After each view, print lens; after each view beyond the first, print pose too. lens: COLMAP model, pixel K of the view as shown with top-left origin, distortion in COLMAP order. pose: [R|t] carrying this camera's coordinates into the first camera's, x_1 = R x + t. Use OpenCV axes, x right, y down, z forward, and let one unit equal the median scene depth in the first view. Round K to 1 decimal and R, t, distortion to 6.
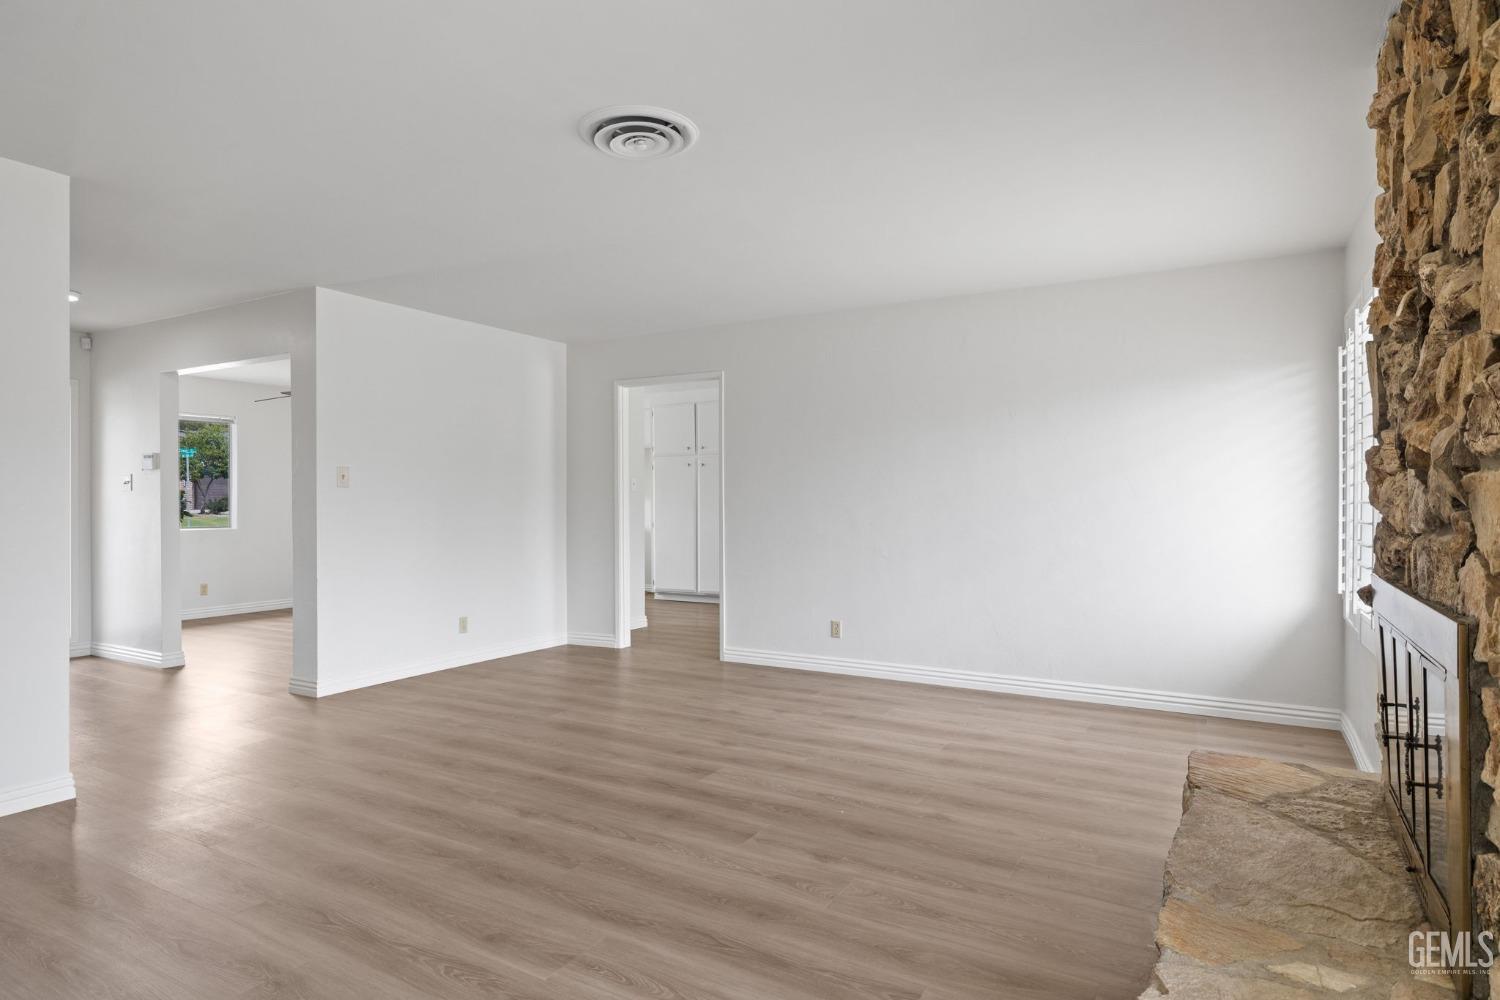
lens RADIAL K [[840.7, 0, 750.0], [0, 840.7, 500.0], [0, 0, 1]] dist [-0.000800, -0.000288]
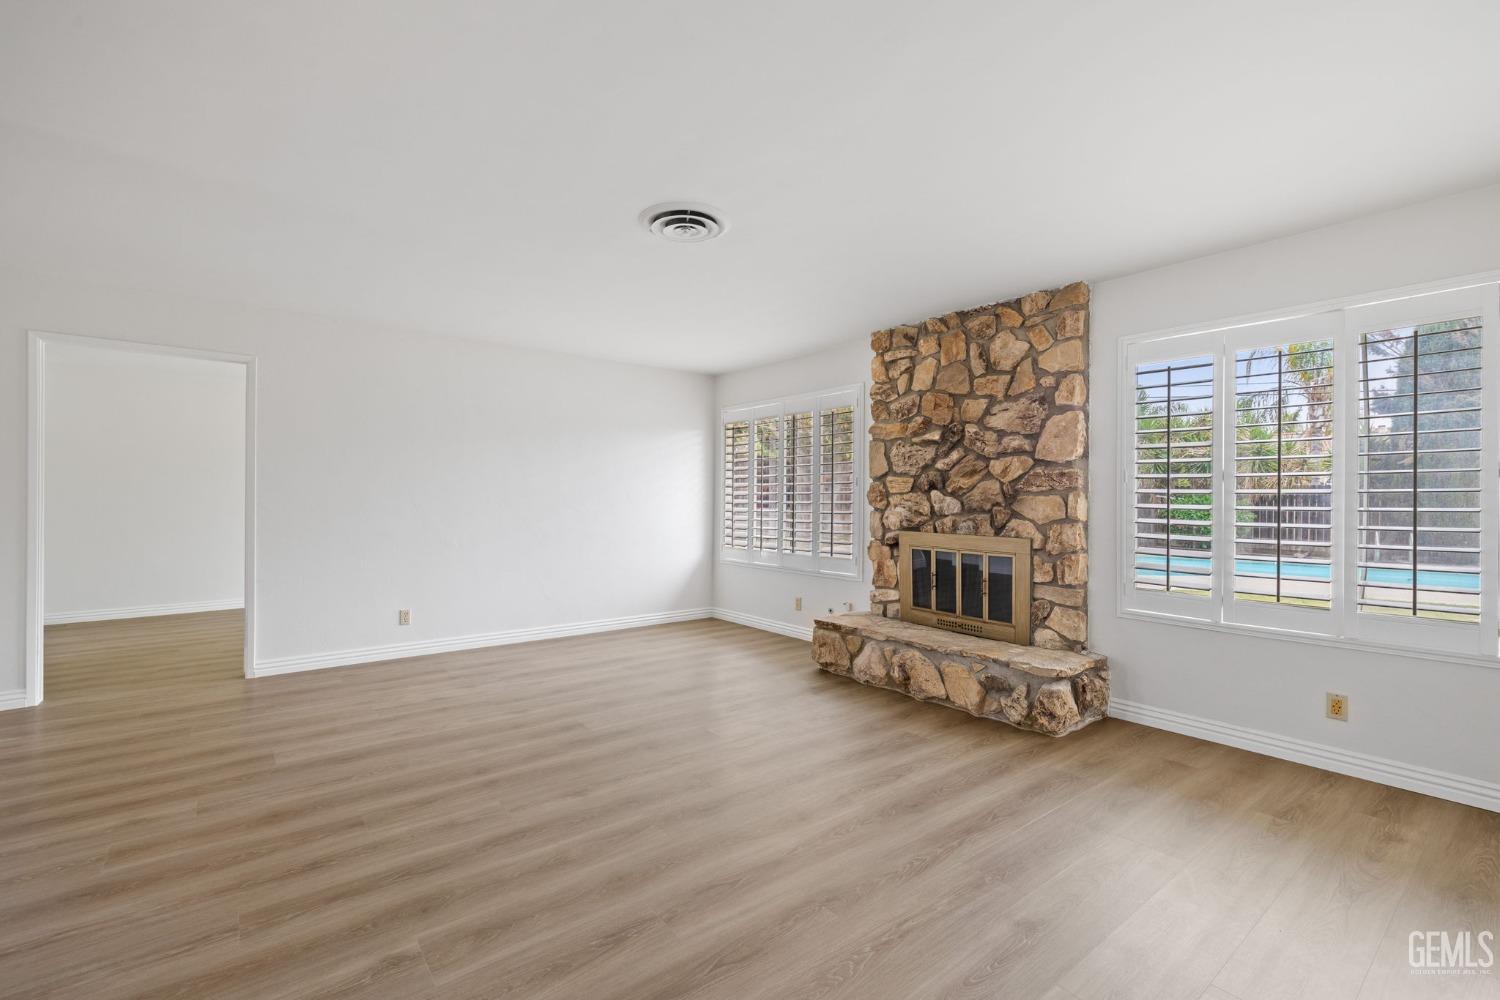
lens RADIAL K [[654.0, 0, 750.0], [0, 654.0, 500.0], [0, 0, 1]] dist [-0.000633, -0.000029]
pose [[0.358531, 0.003438, 0.933512, -0.902510], [-0.004410, 0.999988, -0.001990, 0.001399], [-0.933507, -0.003403, 0.358542, 0.468918]]
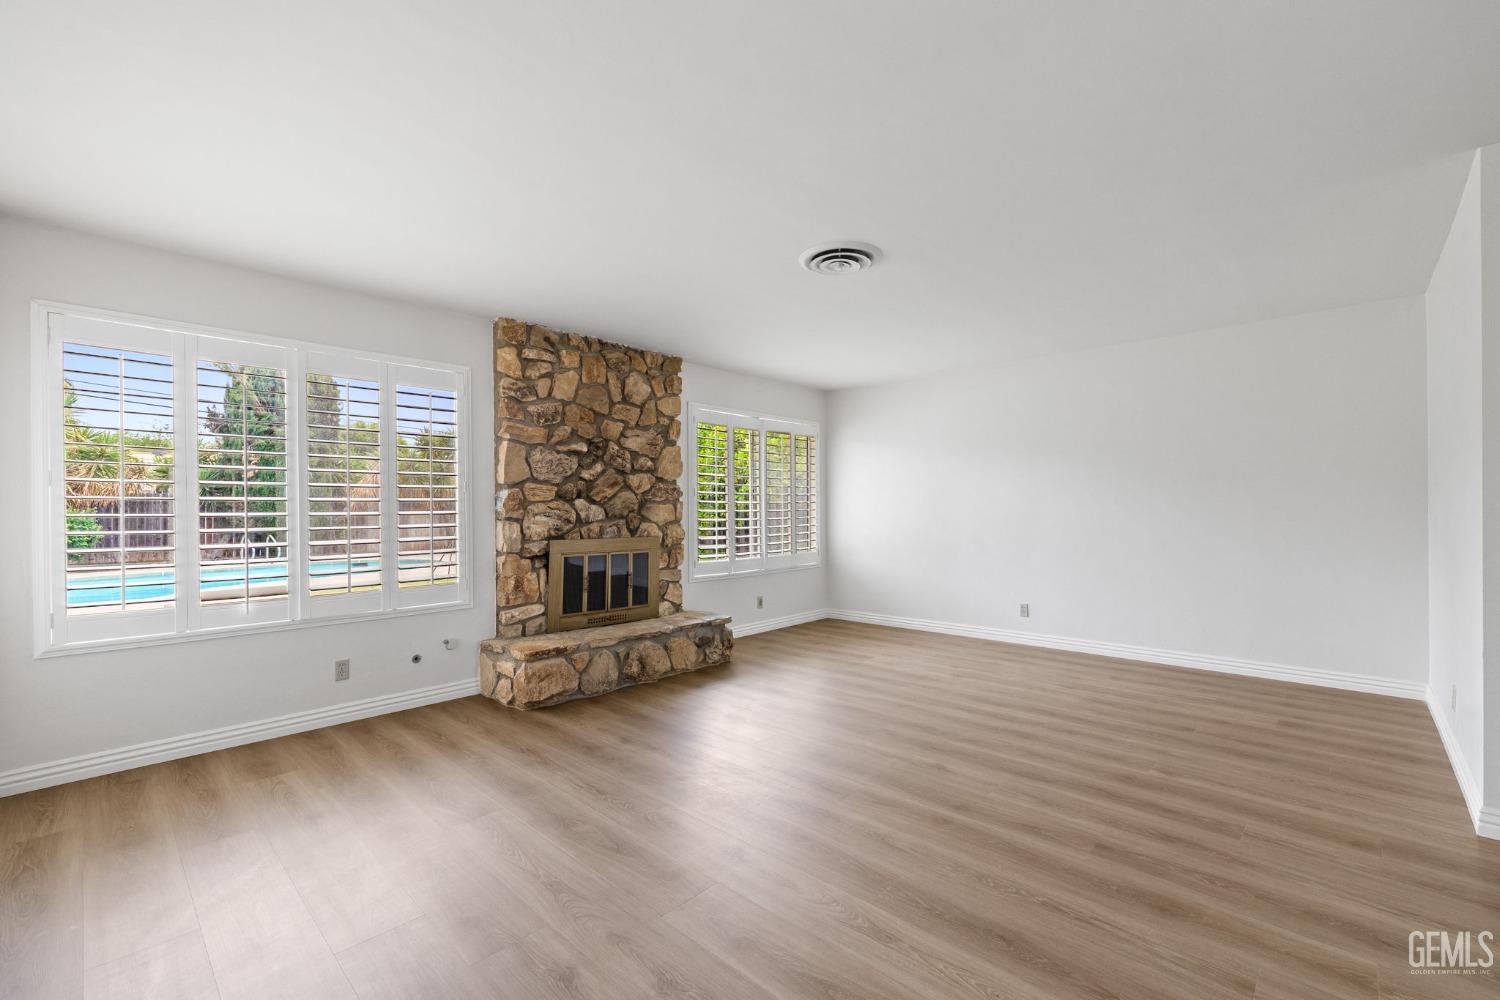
lens RADIAL K [[638.4, 0, 747.8], [0, 638.4, 507.8], [0, 0, 1]] dist [0.001609, 0.000422]
pose [[-0.973968, 0.004258, 0.226646, -0.193210], [0.005145, 0.999981, 0.003321, -0.006252], [-0.226628, 0.004400, -0.973972, 1.836347]]
